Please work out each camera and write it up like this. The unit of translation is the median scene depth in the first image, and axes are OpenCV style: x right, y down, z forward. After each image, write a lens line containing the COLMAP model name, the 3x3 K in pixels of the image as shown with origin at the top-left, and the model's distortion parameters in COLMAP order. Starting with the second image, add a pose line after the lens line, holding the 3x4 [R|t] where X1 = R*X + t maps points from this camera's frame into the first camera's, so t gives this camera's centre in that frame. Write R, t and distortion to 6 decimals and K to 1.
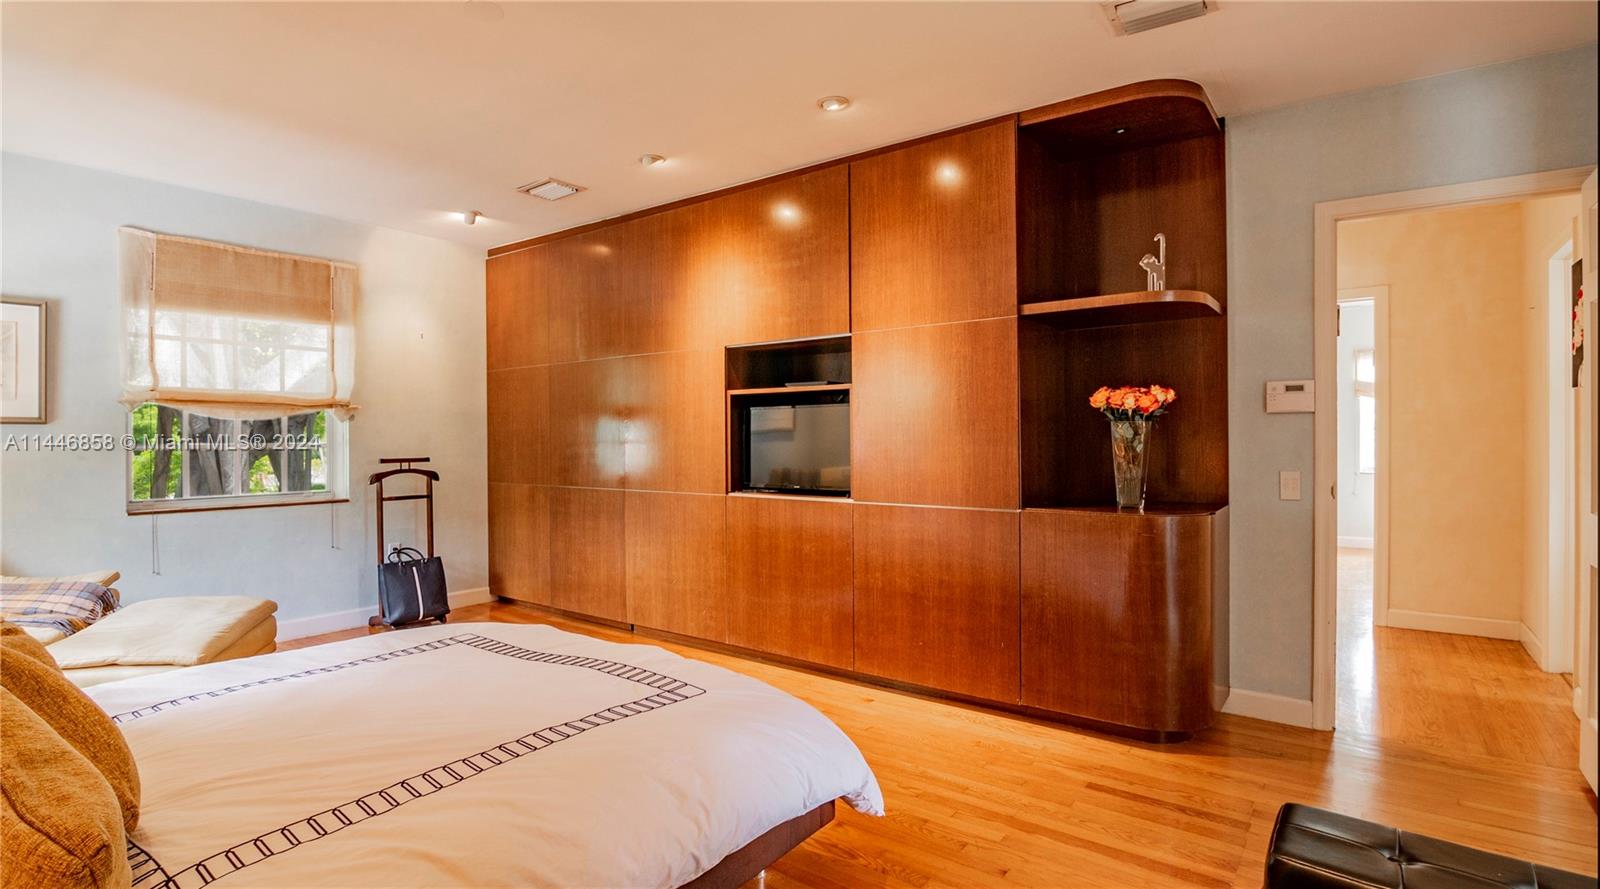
lens RADIAL K [[745.2, 0, 800.0], [0, 745.2, 444.5], [0, 0, 1]] dist [-0.001217, -0.000154]
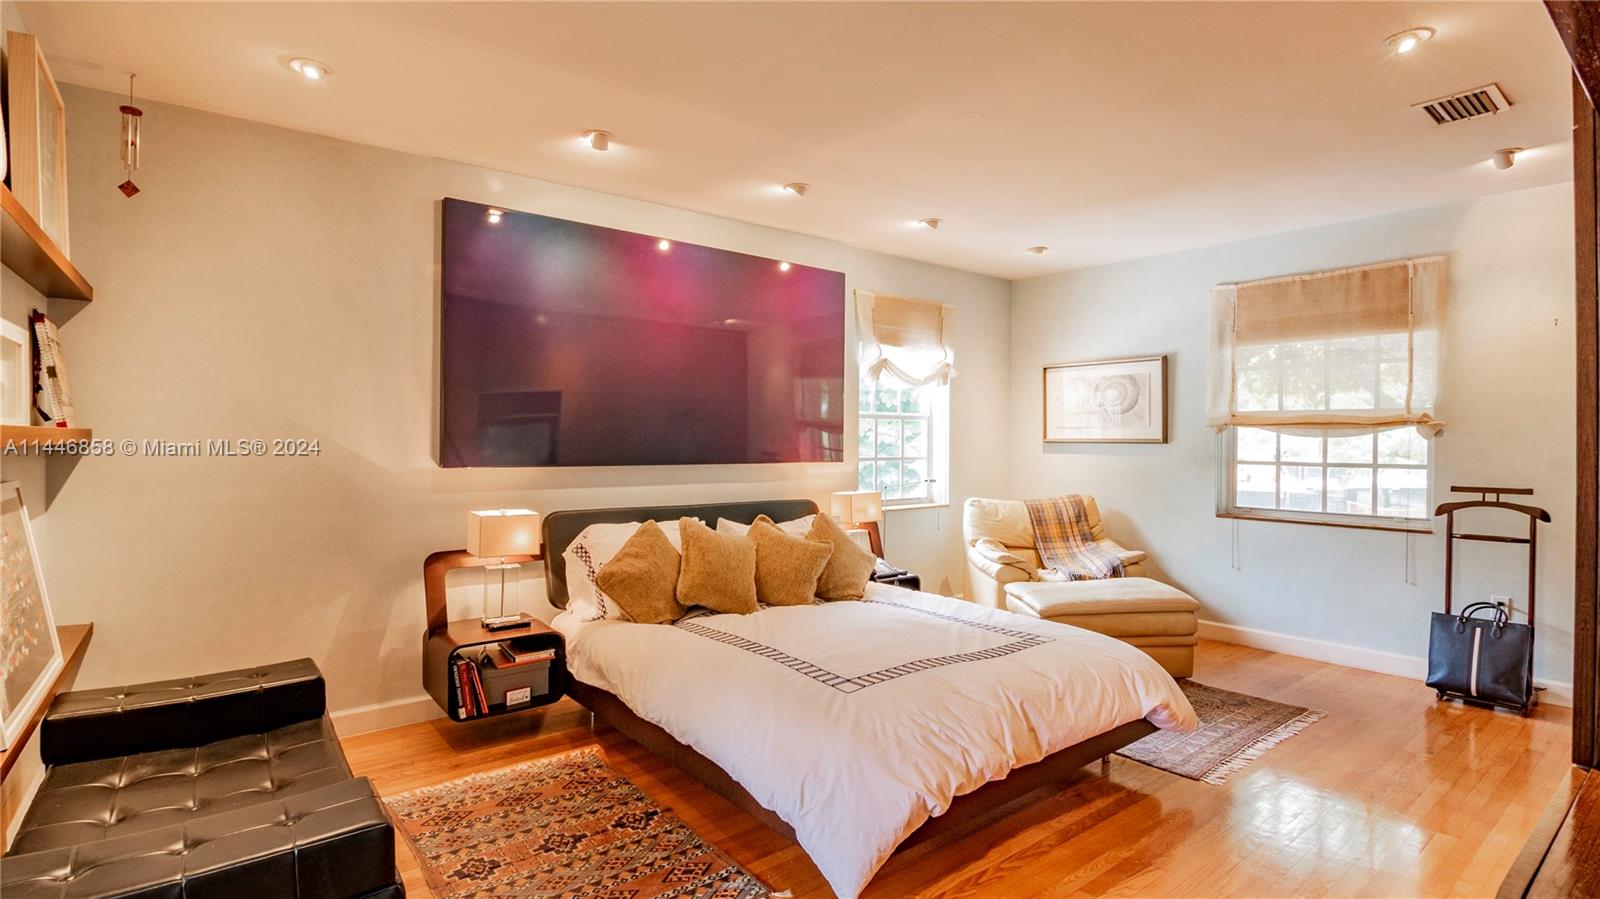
lens RADIAL K [[794.2, 0, 800.0], [0, 794.2, 449.5], [0, 0, 1]] dist [-0.000881, -0.000286]
pose [[-0.209059, 0.018613, -0.977726, 0.452407], [-0.017255, 0.999593, 0.022719, -0.029112], [0.977751, 0.021620, -0.208653, 0.492264]]
